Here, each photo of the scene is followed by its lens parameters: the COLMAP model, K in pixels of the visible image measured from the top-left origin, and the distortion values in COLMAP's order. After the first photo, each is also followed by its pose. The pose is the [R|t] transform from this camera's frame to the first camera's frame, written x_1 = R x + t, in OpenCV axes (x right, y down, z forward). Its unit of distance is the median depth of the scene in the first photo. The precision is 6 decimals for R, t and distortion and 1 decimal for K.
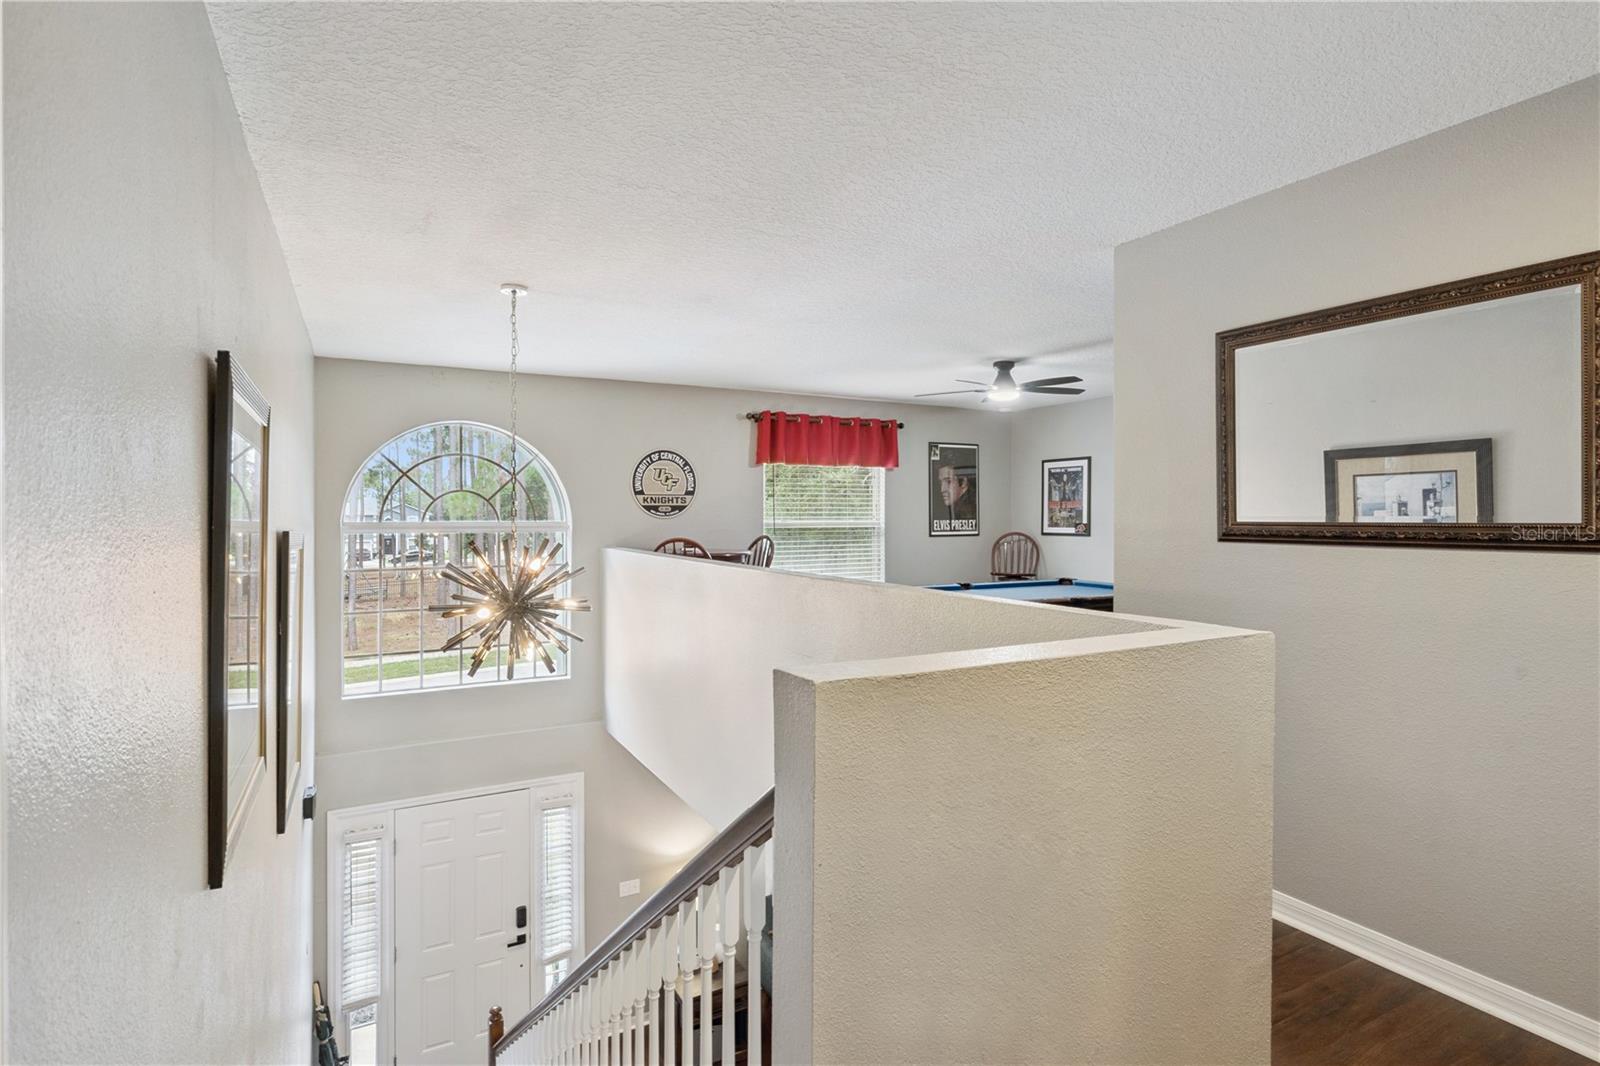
lens RADIAL K [[840.5, 0, 798.7], [0, 840.5, 535.6], [0, 0, 1]] dist [0.000535, 0.000246]
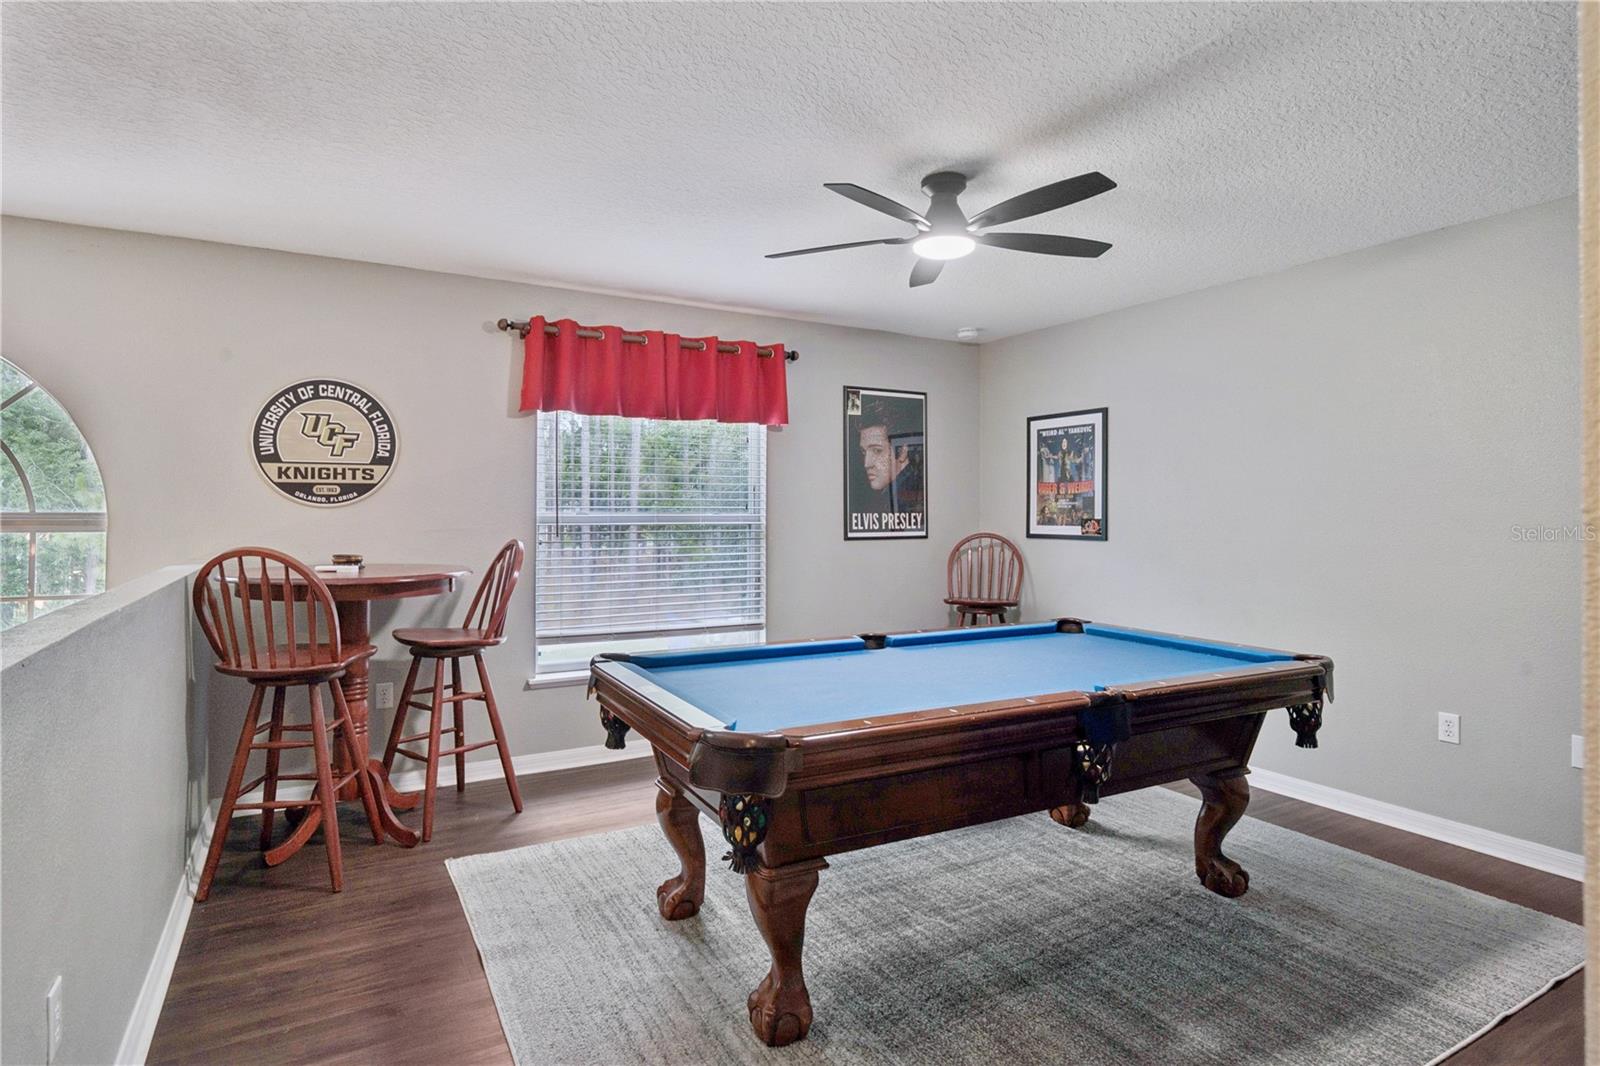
lens RADIAL K [[840.5, 0, 804.0], [0, 840.5, 521.4], [0, 0, 1]] dist [0.000535, 0.000246]
pose [[0.999842, 0.002486, 0.017596, 0.119475], [-0.002265, 0.999918, -0.012592, -0.004744], [-0.017625, 0.012550, 0.999766, 0.401950]]
